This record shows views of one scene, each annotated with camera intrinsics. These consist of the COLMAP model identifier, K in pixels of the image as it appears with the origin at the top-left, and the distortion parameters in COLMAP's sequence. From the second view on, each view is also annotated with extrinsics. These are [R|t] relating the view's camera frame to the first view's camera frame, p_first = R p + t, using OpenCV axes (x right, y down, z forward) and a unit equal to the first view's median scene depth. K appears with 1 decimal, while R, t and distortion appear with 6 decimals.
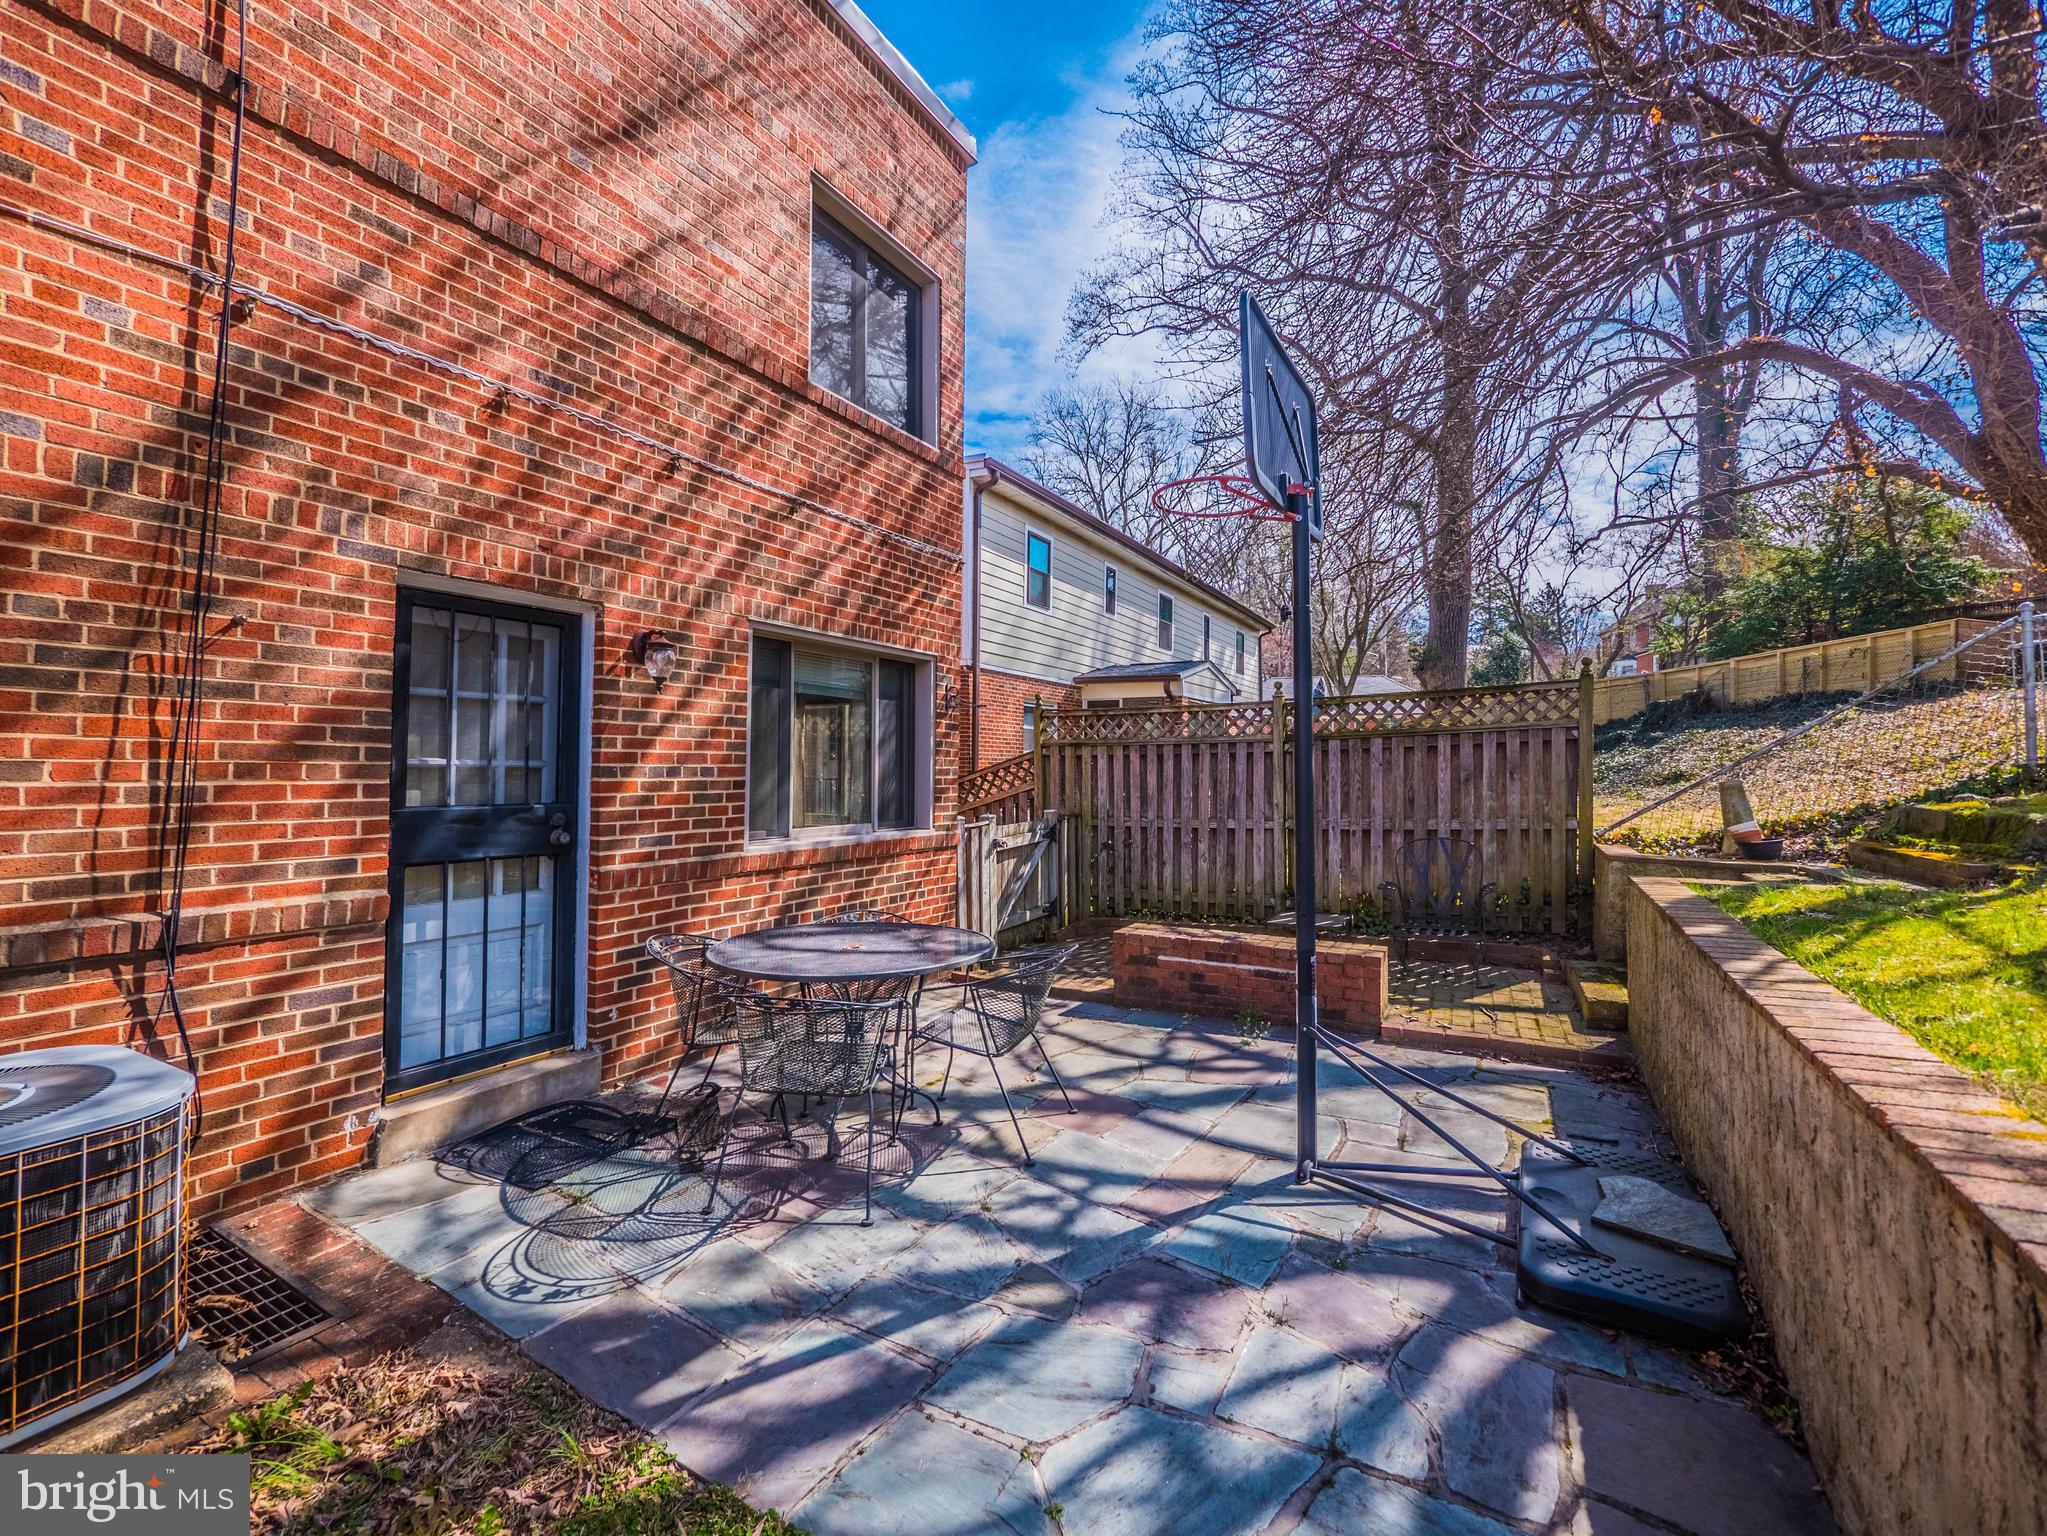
lens RADIAL K [[865.8, 0, 1008.0], [0, 865.8, 751.3], [0, 0, 1]] dist [-0.002531, -0.000265]
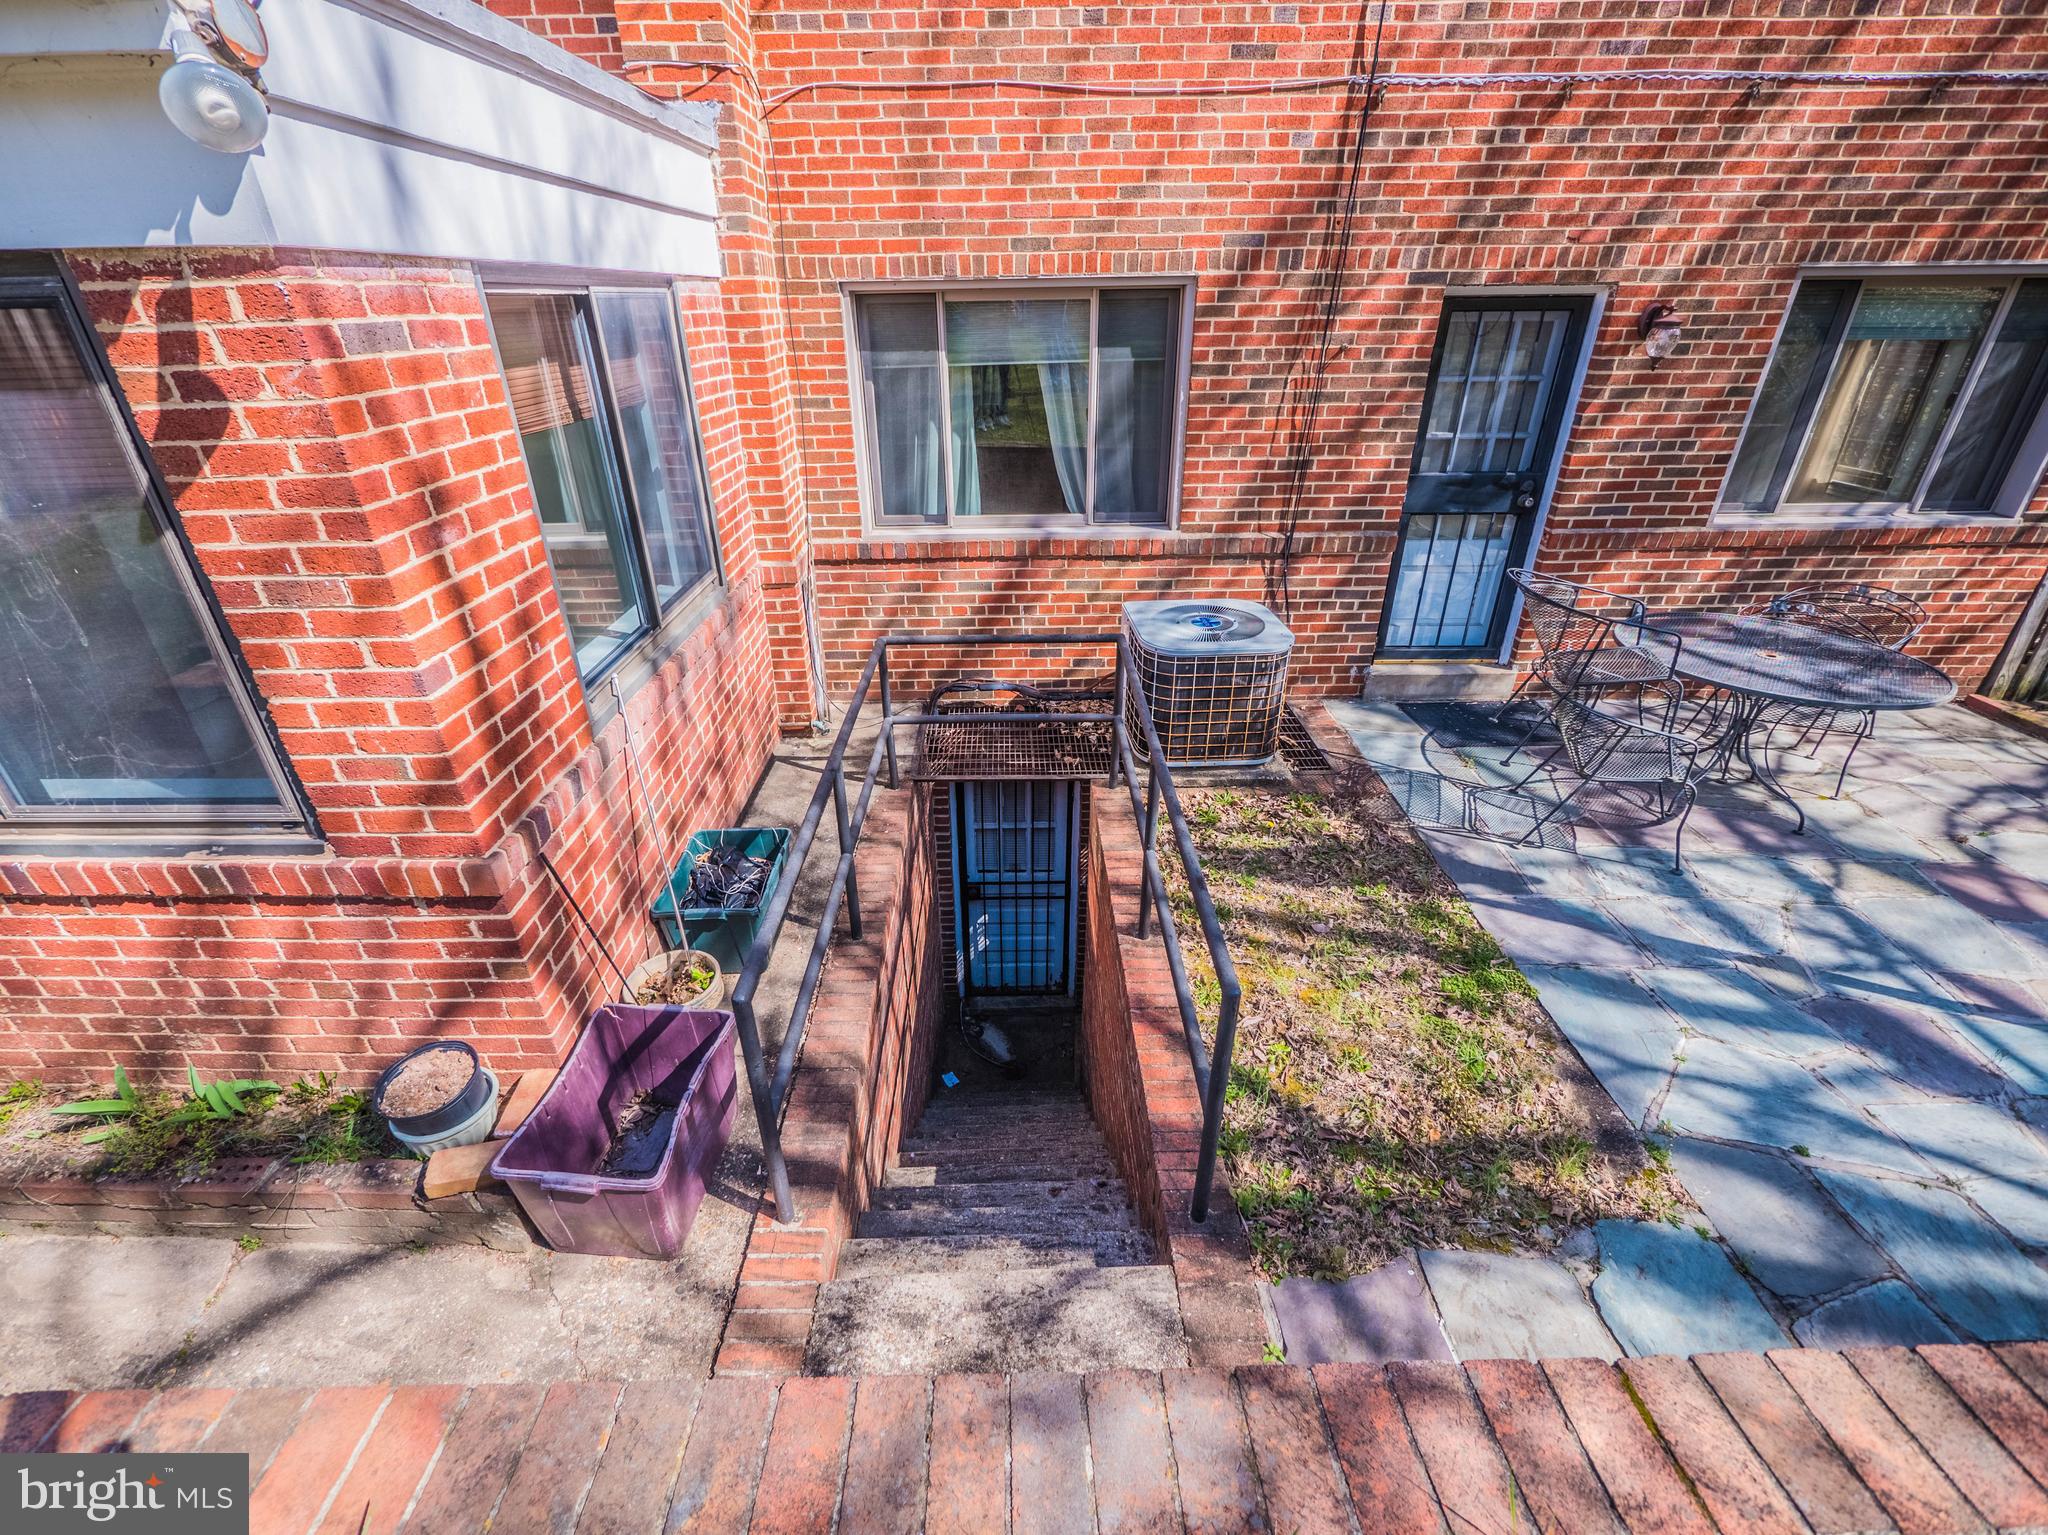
lens RADIAL K [[866.2, 0, 1013.0], [0, 866.2, 751.8], [0, 0, 1]] dist [-0.002531, -0.000265]
pose [[0.518030, 0.383652, -0.764498, 0.183070], [0.032746, 0.884220, 0.465922, -0.179249], [0.854736, -0.266396, 0.445489, -0.270815]]
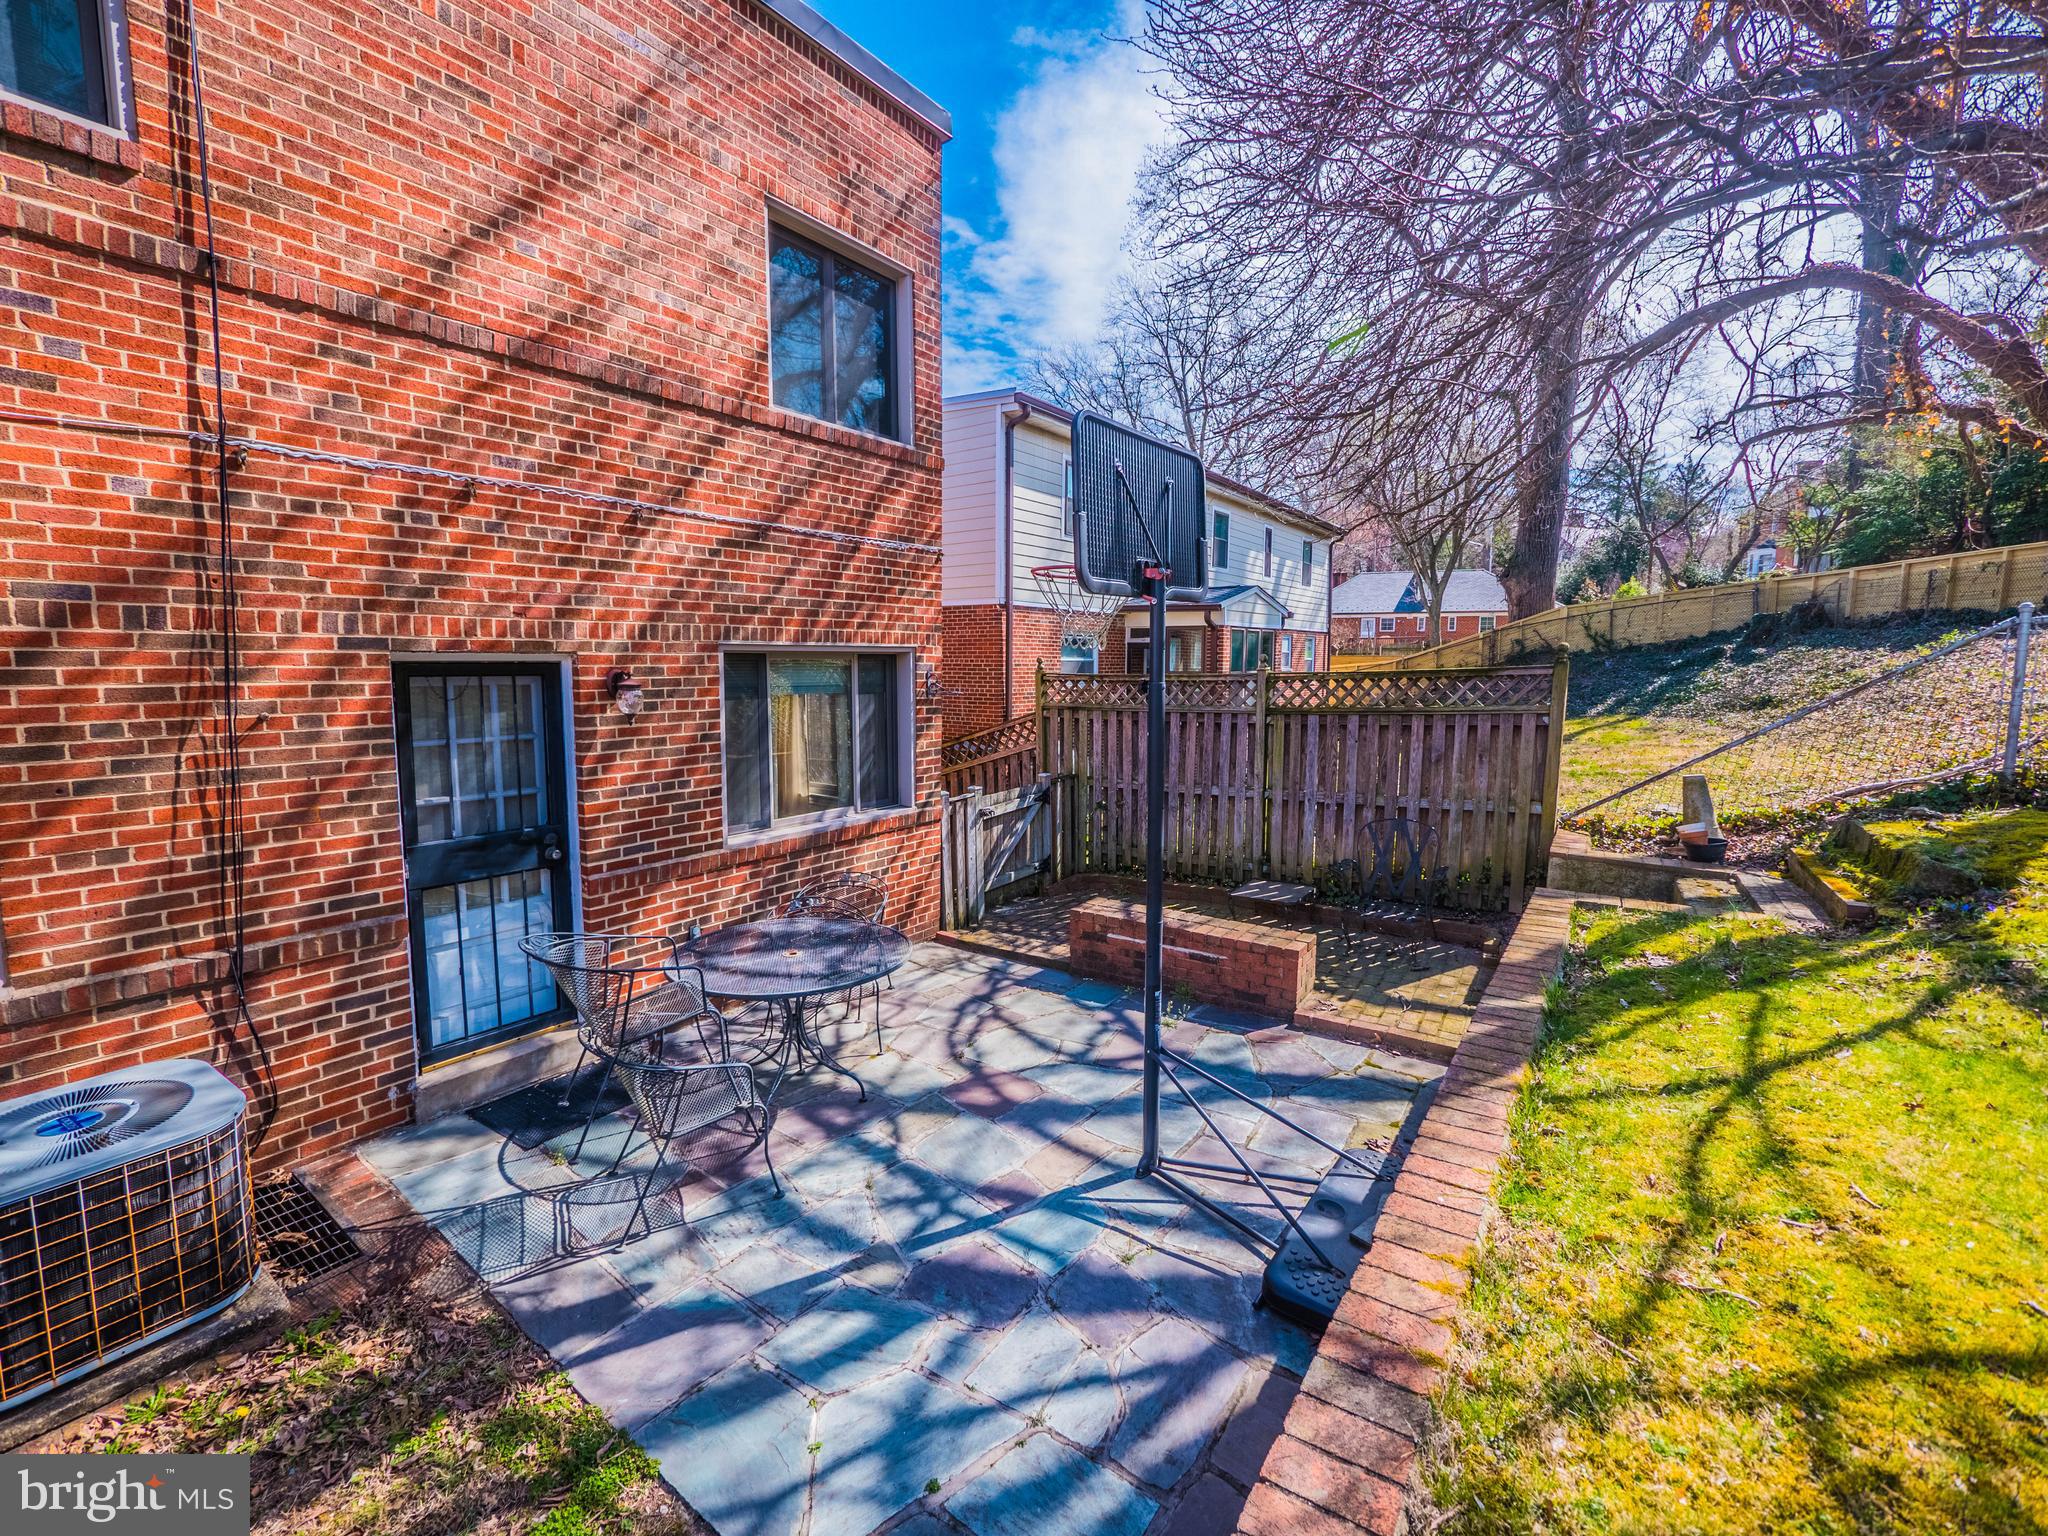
lens RADIAL K [[866.2, 0, 1007.5], [0, 866.2, 751.0], [0, 0, 1]] dist [-0.002531, -0.000265]
pose [[0.994997, 0.007521, -0.099621, 0.214727], [0.004957, 0.992218, 0.124416, -0.179587], [0.099781, -0.124287, 0.987216, -0.092184]]
